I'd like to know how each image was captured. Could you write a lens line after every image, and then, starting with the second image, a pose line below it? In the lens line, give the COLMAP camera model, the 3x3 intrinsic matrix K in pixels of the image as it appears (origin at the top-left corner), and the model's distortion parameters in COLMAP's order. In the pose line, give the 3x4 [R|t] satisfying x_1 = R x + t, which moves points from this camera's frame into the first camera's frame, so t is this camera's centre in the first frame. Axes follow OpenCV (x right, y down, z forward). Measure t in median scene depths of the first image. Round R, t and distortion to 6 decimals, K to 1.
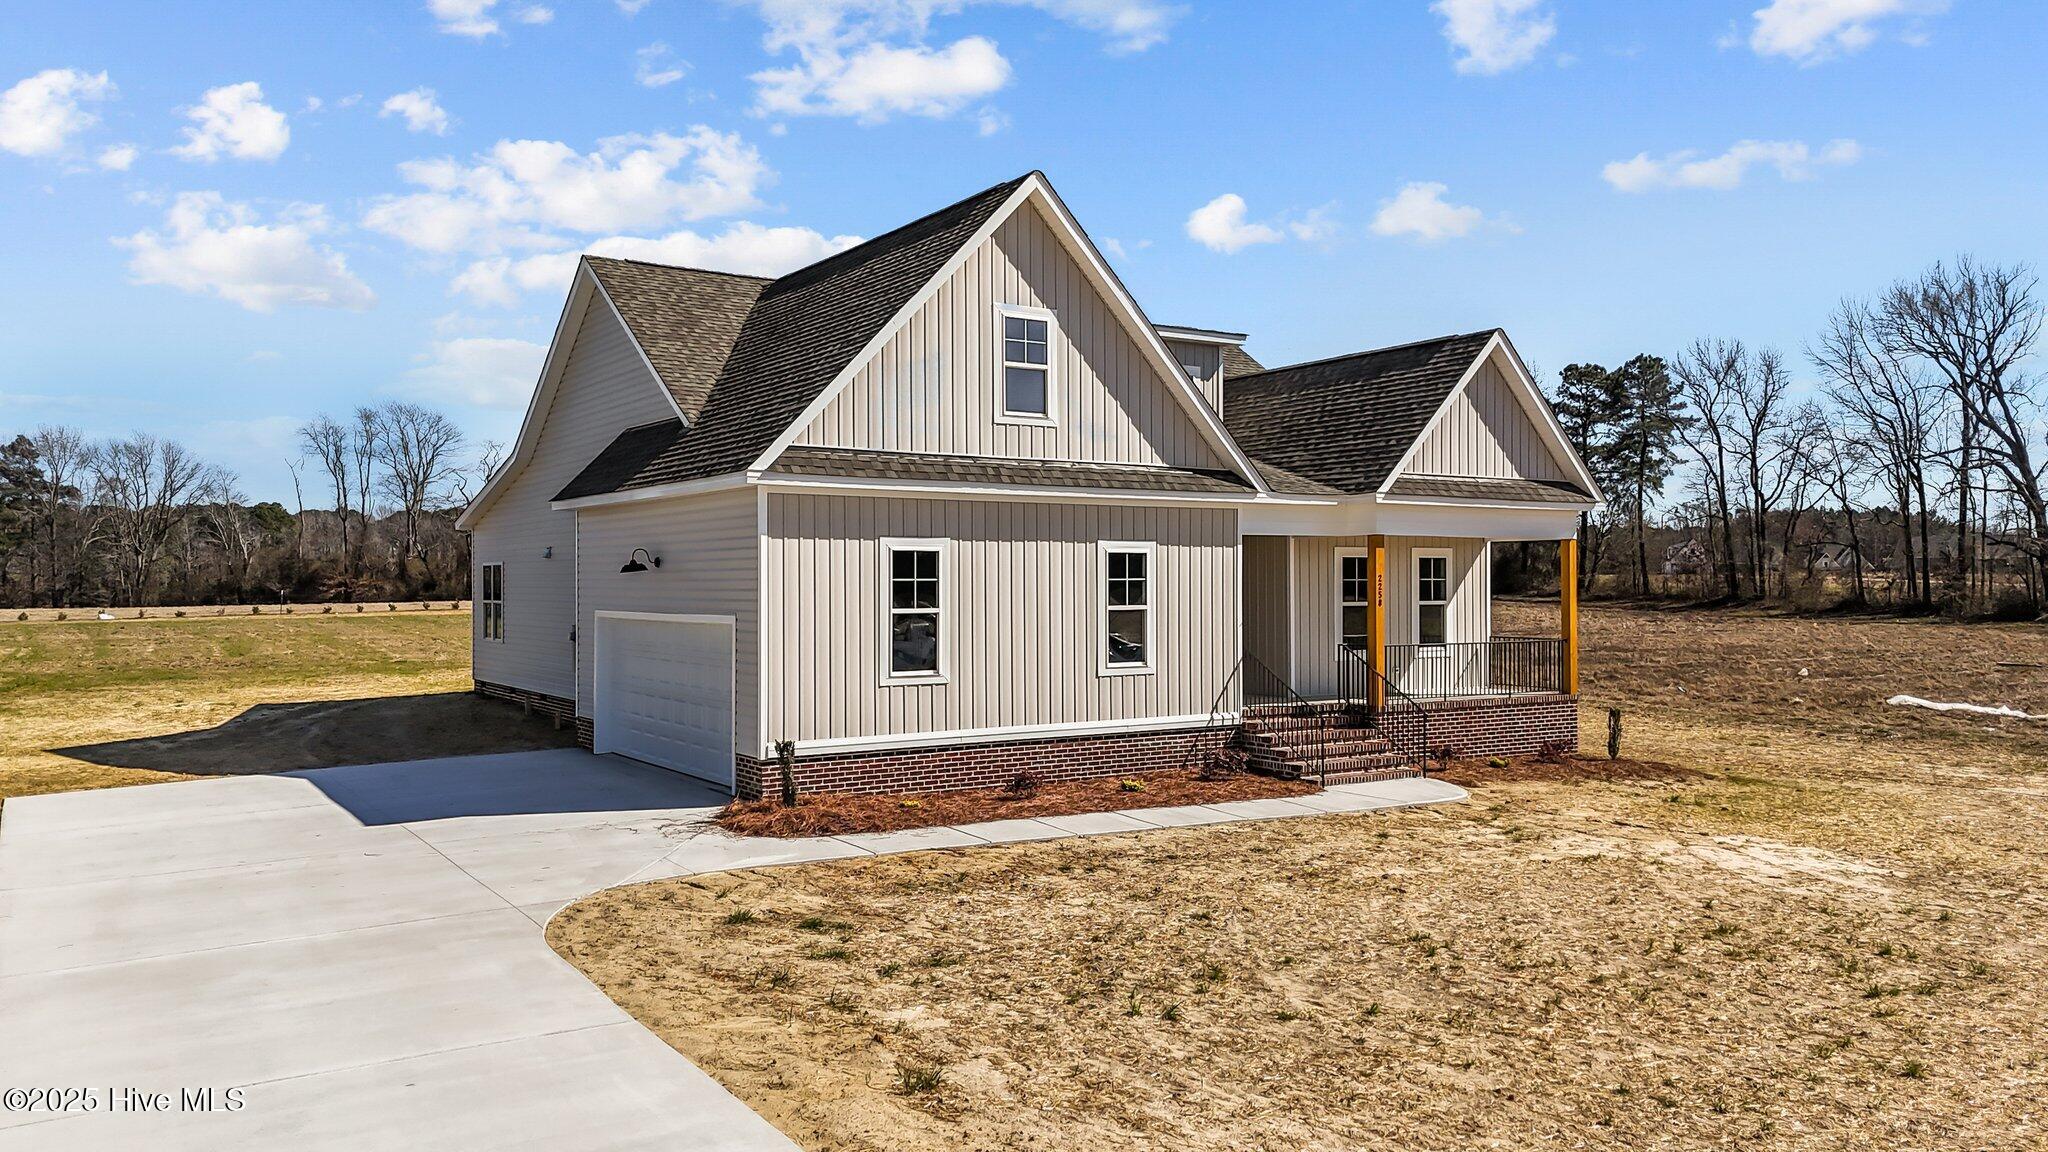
lens RADIAL K [[1503.6, 0, 1033.8], [0, 1503.6, 569.1], [0, 0, 1]] dist [0.055644, -0.046079]
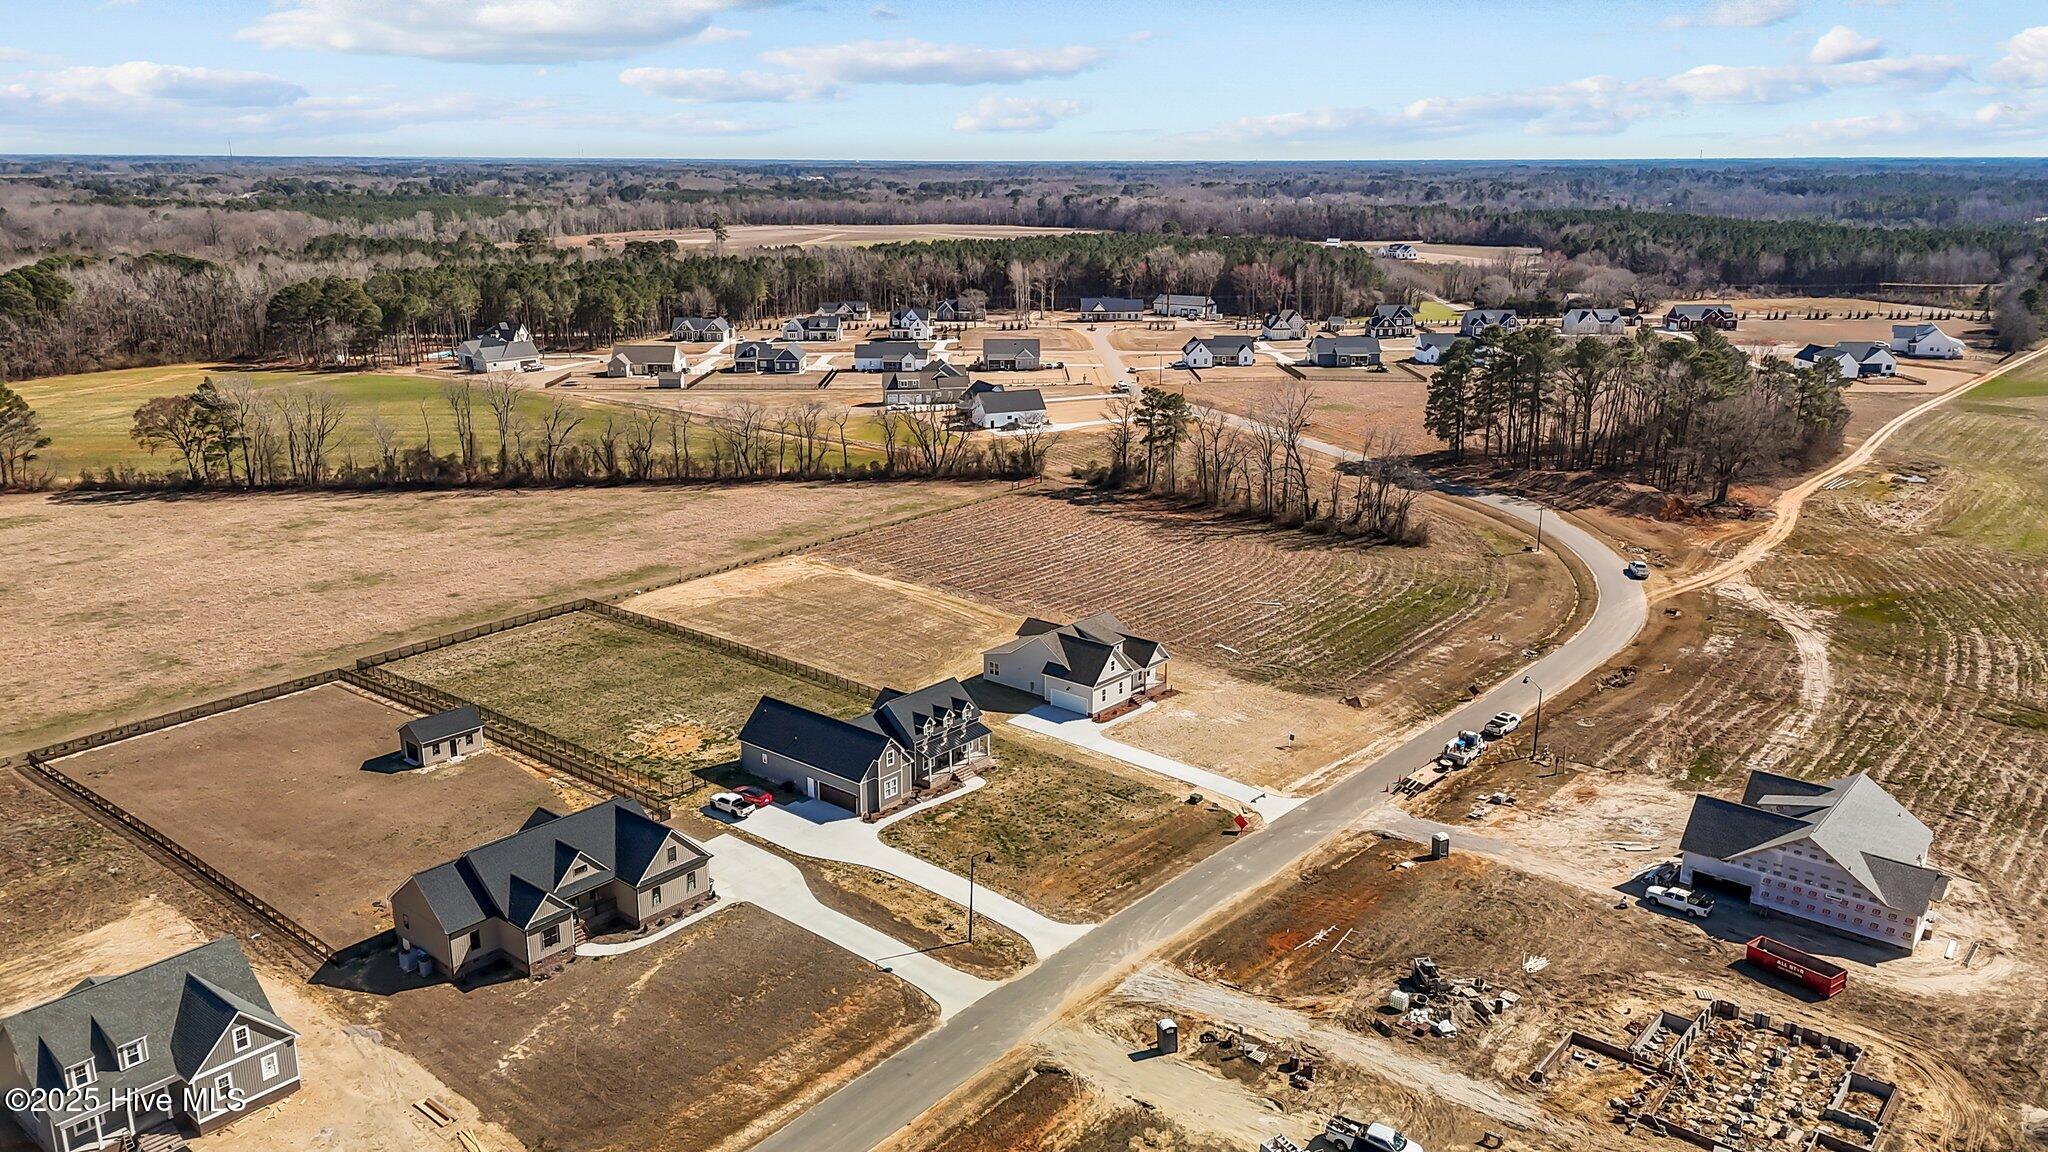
lens RADIAL K [[1503.6, 0, 1019.1], [0, 1503.6, 571.4], [0, 0, 1]] dist [0.055644, -0.046079]
pose [[0.959988, -0.067473, 0.271790, -2.851825], [-0.007434, 0.964058, 0.265589, -2.960148], [-0.279942, -0.256983, 0.924982, -6.770967]]
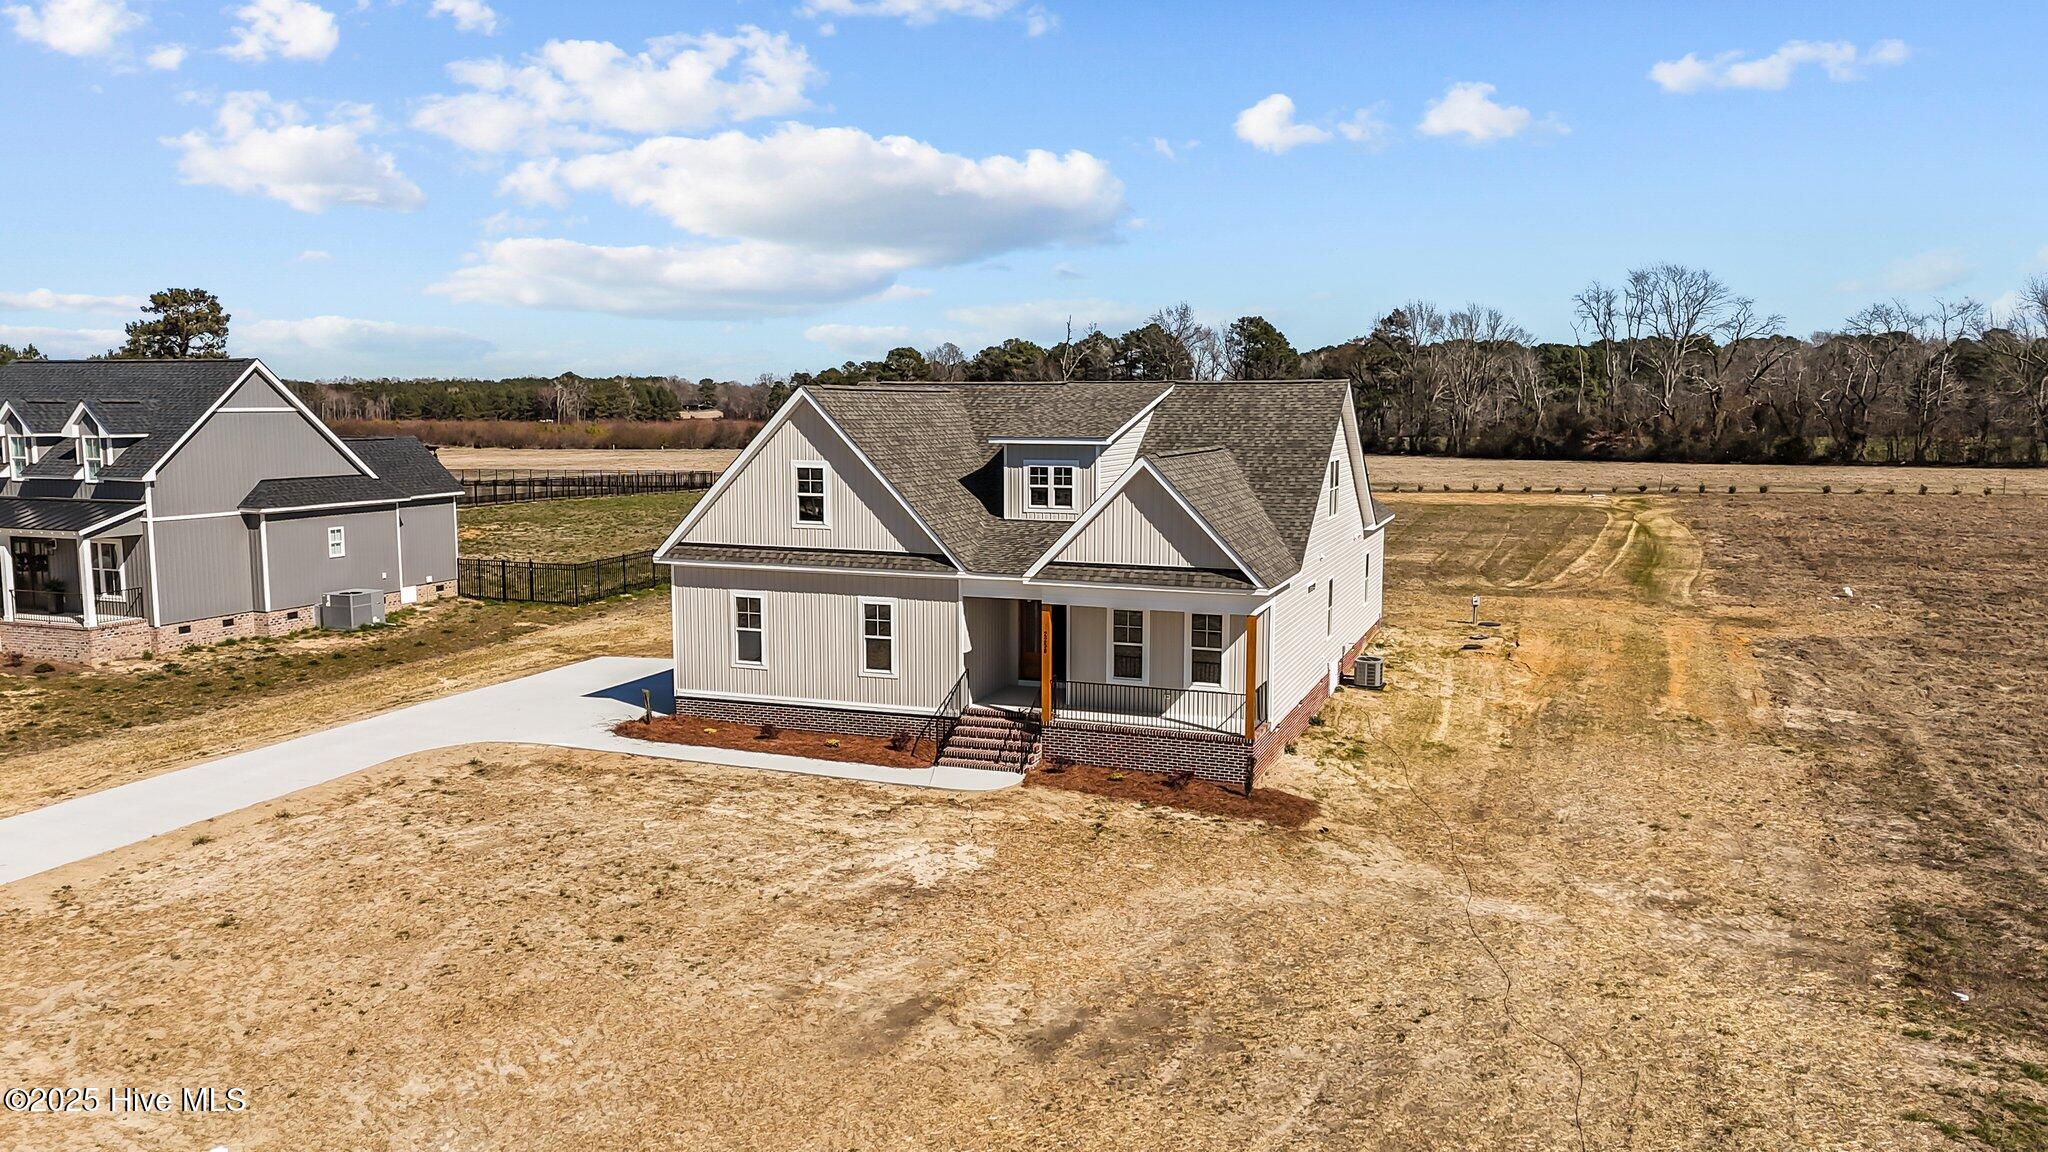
lens RADIAL K [[1503.6, 0, 1039.2], [0, 1503.6, 571.8], [0, 0, 1]] dist [0.055644, -0.046079]
pose [[0.599698, 0.096644, -0.794369, 1.493701], [0.002735, 0.992427, 0.122804, -0.251300], [0.800222, -0.075818, 0.594892, 0.166566]]
